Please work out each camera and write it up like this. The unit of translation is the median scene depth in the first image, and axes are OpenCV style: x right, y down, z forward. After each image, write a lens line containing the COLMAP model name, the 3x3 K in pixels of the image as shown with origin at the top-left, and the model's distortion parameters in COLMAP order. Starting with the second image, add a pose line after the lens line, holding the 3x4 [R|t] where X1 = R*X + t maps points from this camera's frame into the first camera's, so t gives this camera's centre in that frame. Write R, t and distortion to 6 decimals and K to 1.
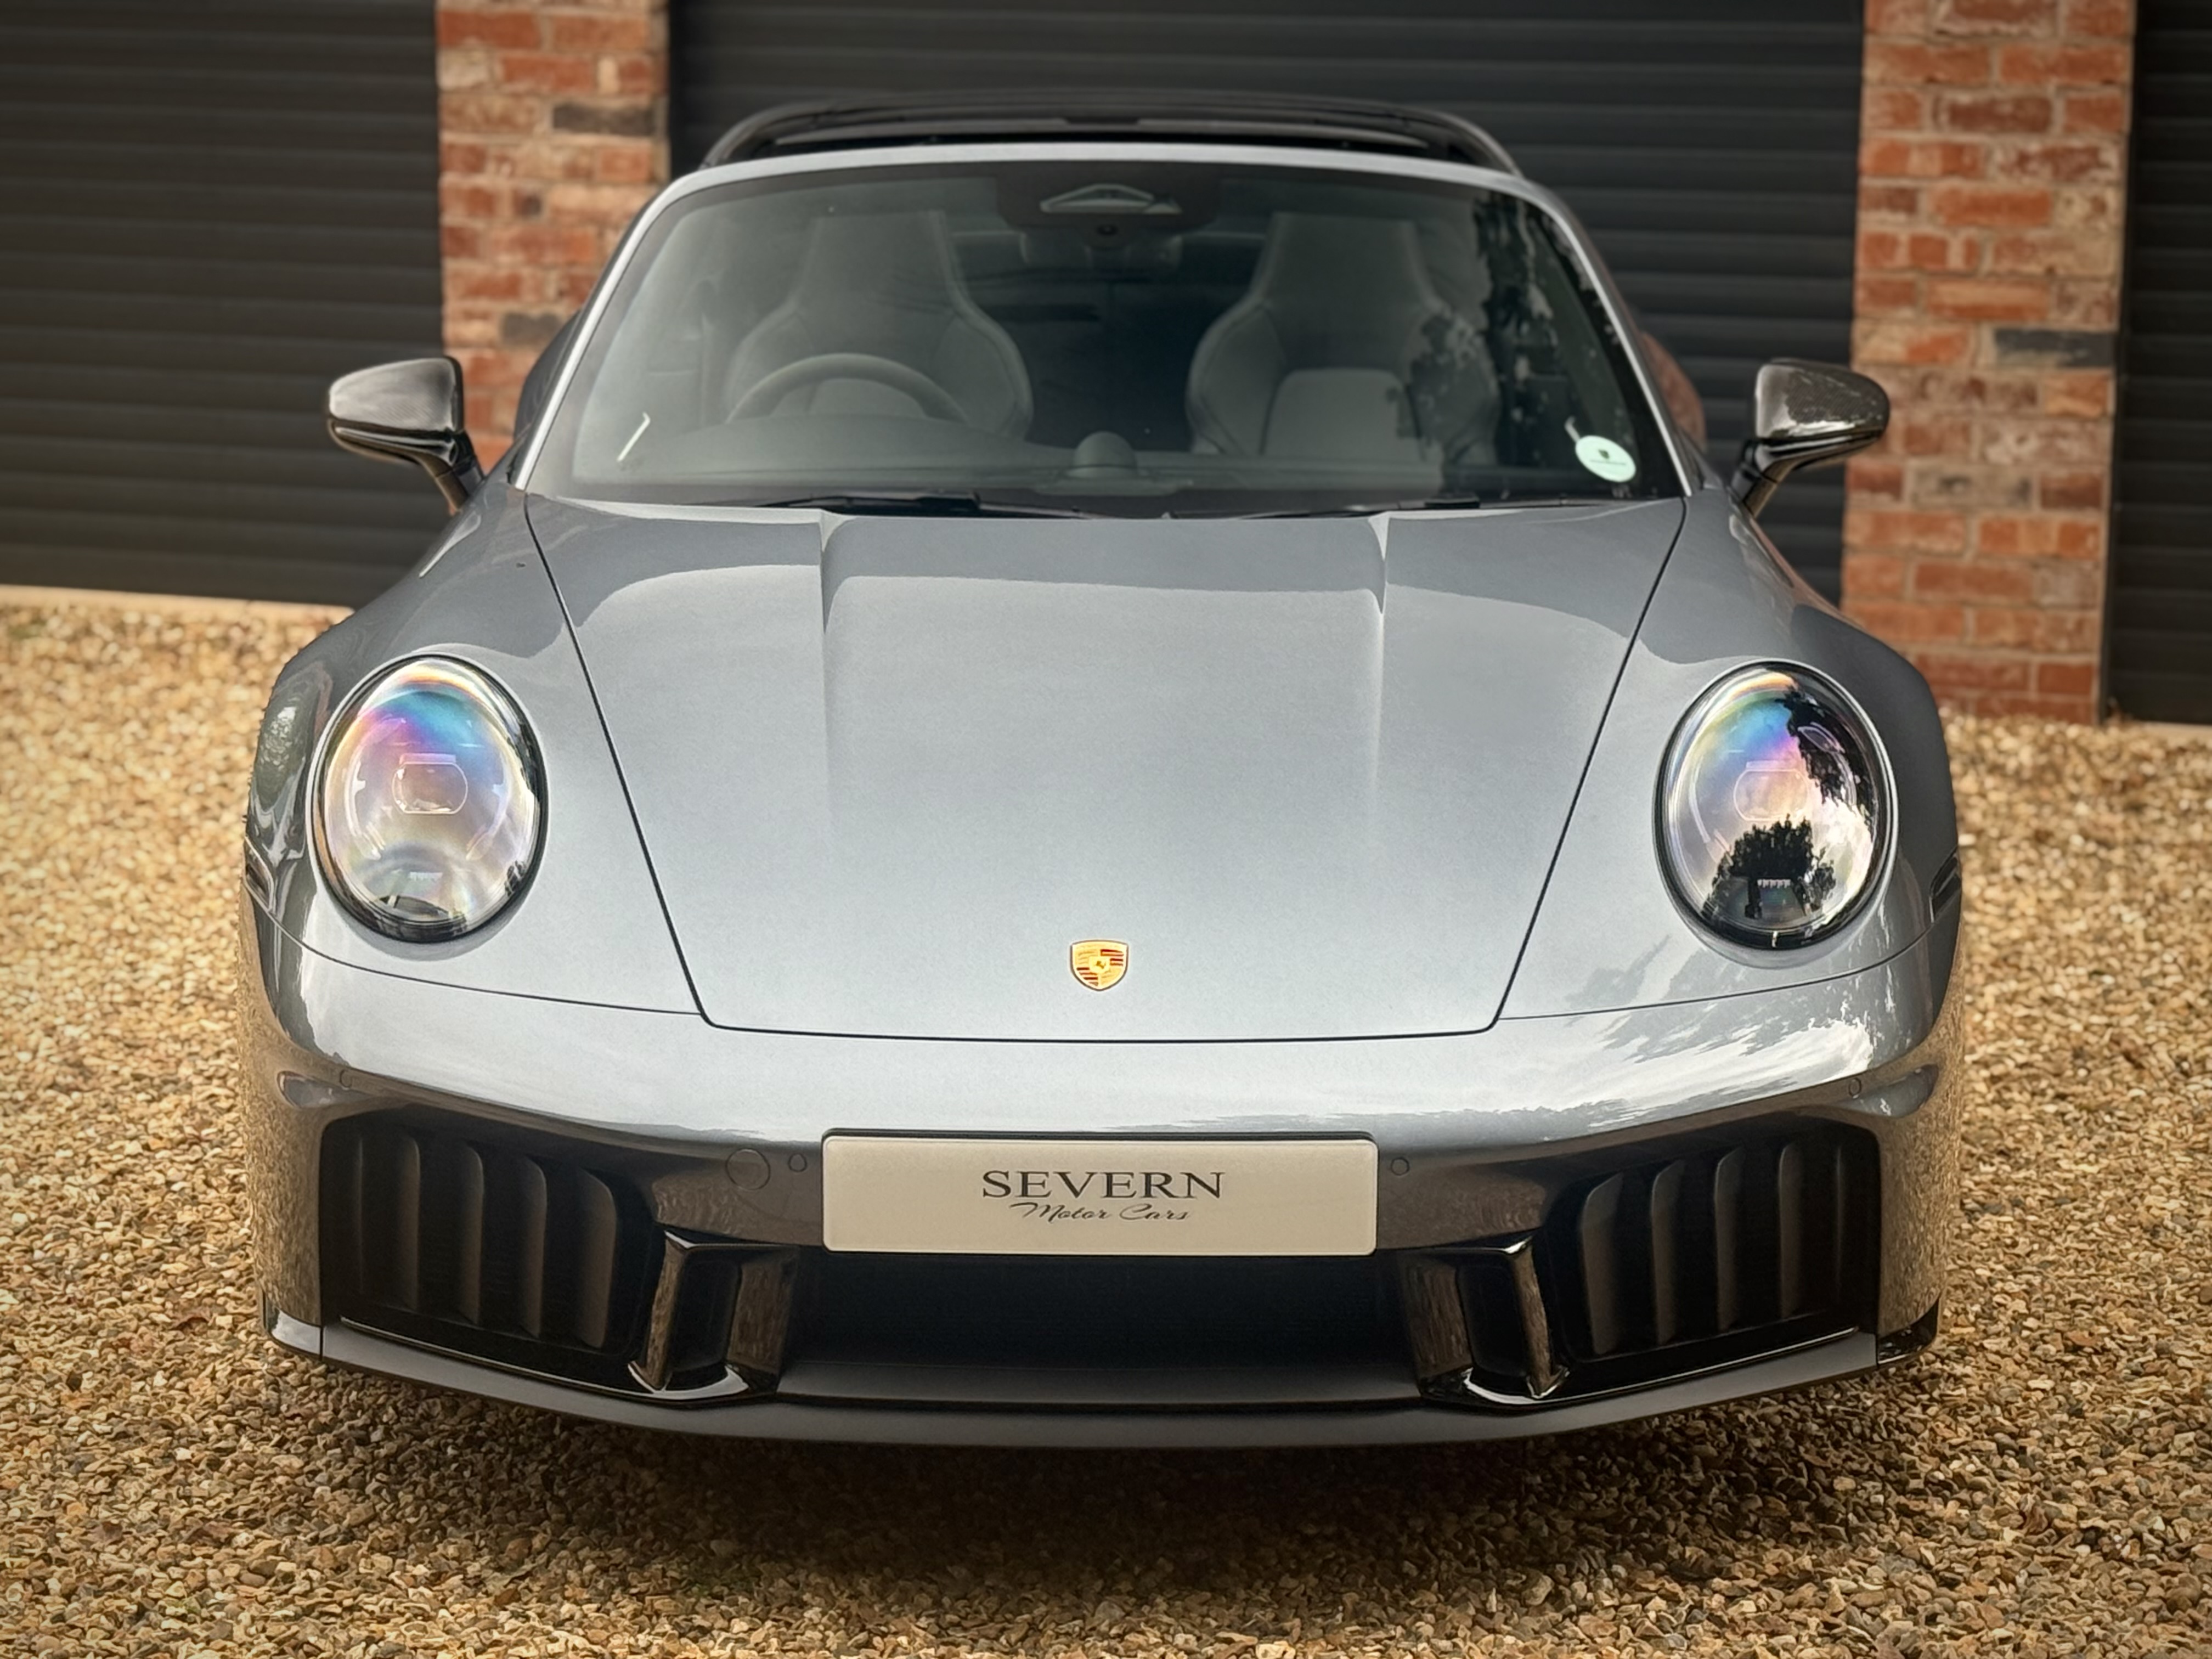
lens RADIAL K [[5064.7, 0, 1104.0], [0, 5064.7, 837.9], [0, 0, 1]] dist [0.156097, 0.000000]
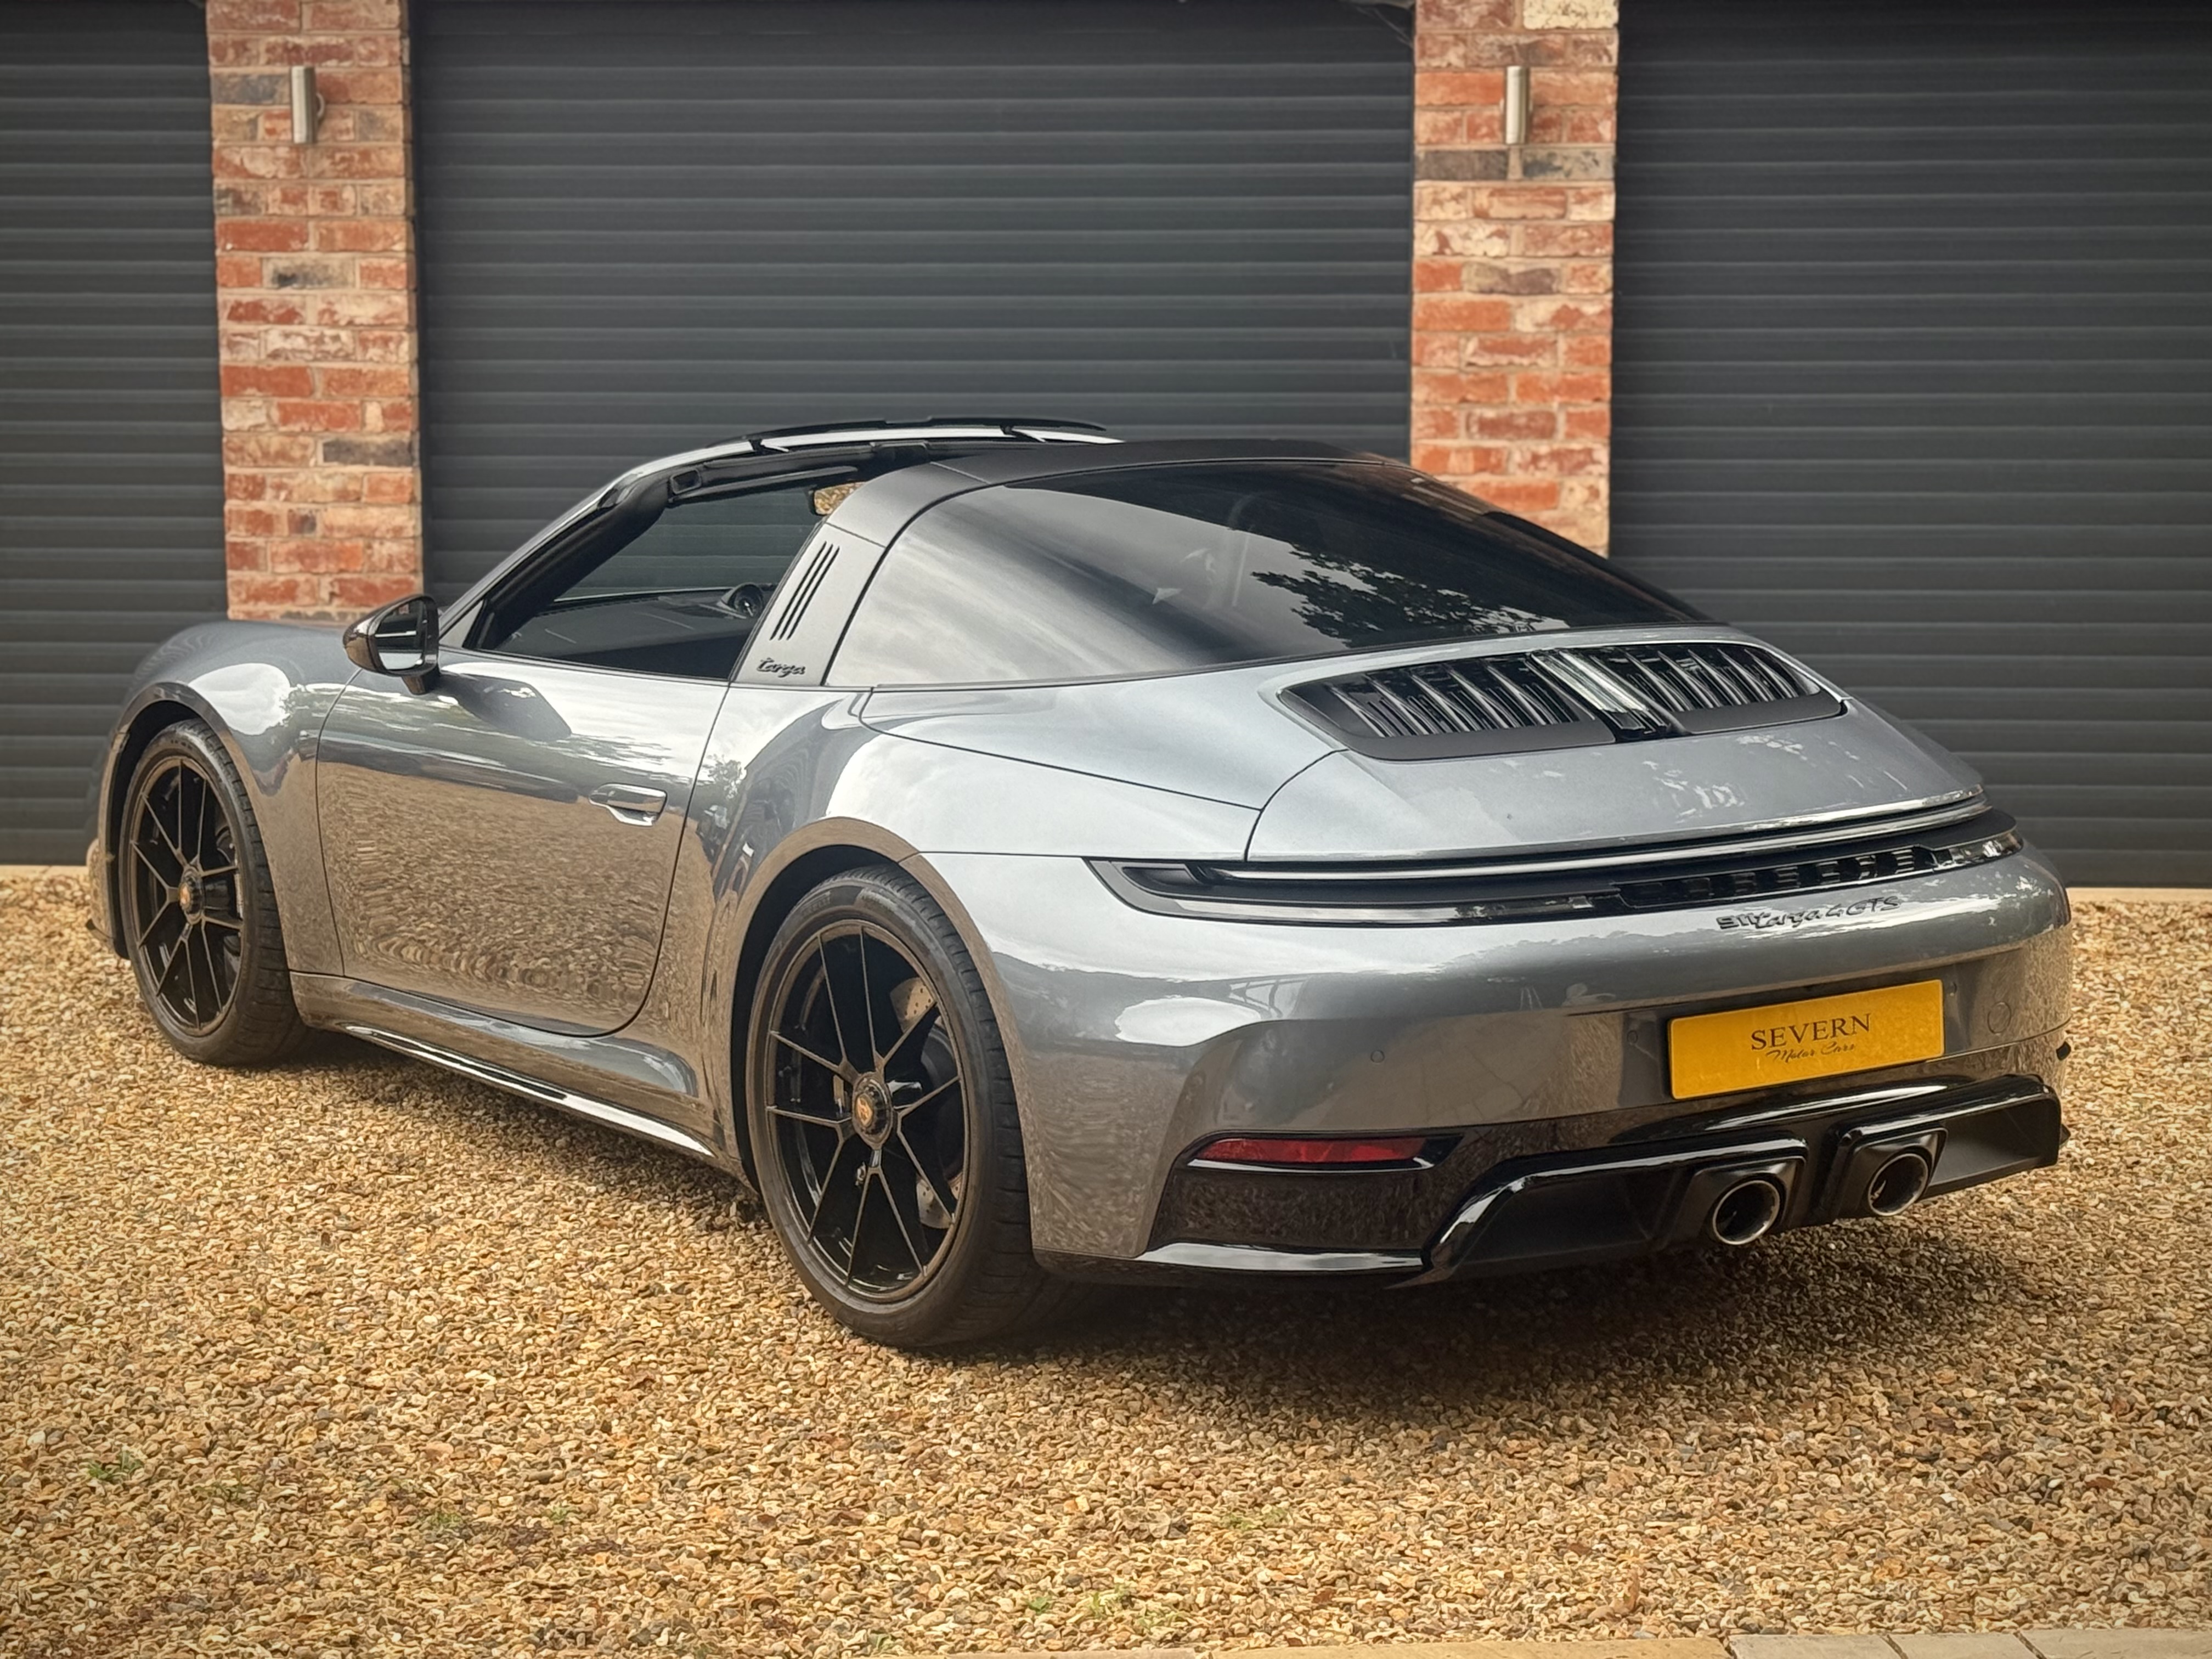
lens RADIAL K [[4372.5, 0, 1089.4], [0, 4372.5, 821.5], [0, 0, 1]] dist [0.144855, 0.000000]
pose [[0.967166, -0.042685, 0.250535, -0.217216], [0.057375, 0.997017, -0.051624, 0.012051], [-0.247585, 0.064303, 0.966730, -0.058085]]
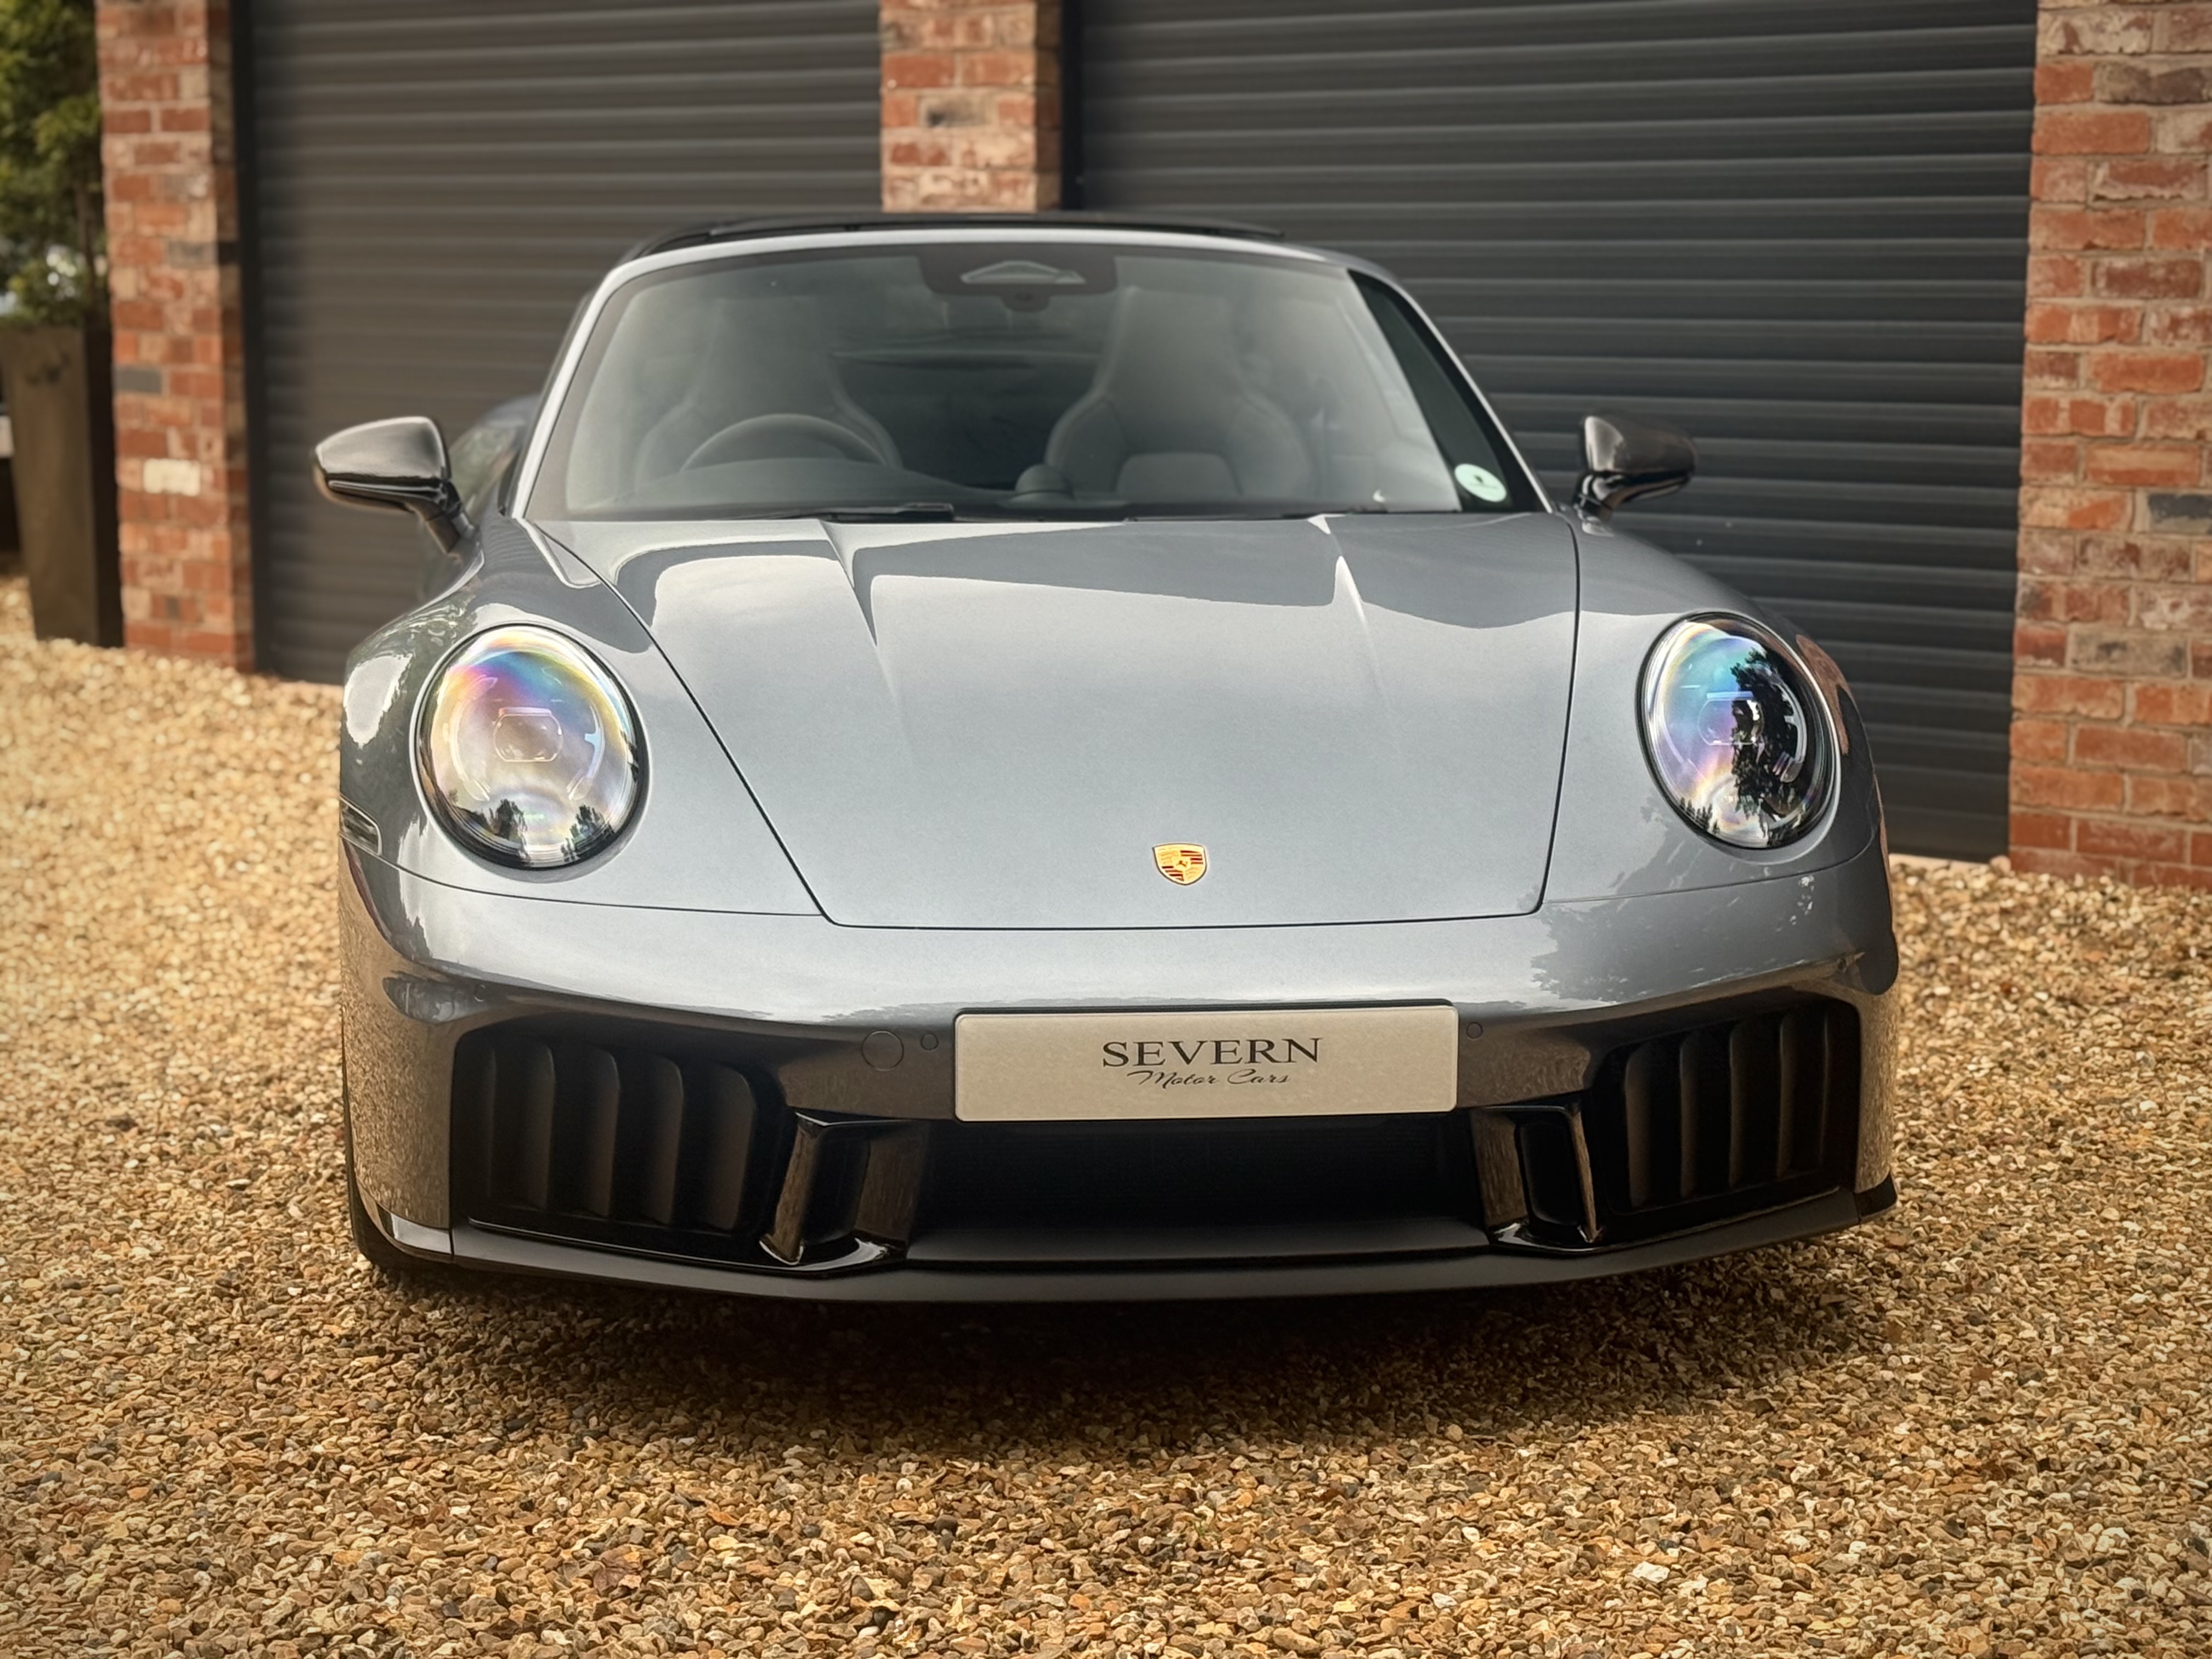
lens RADIAL K [[4211.0, 0, 1095.1], [0, 4211.0, 839.0], [0, 0, 1]] dist [0.143293, 0.000000]
pose [[0.932982, 0.044283, -0.357189, 0.282671], [-0.062214, 0.997306, -0.038861, 0.012138], [0.354506, 0.058478, 0.933223, 0.157823]]
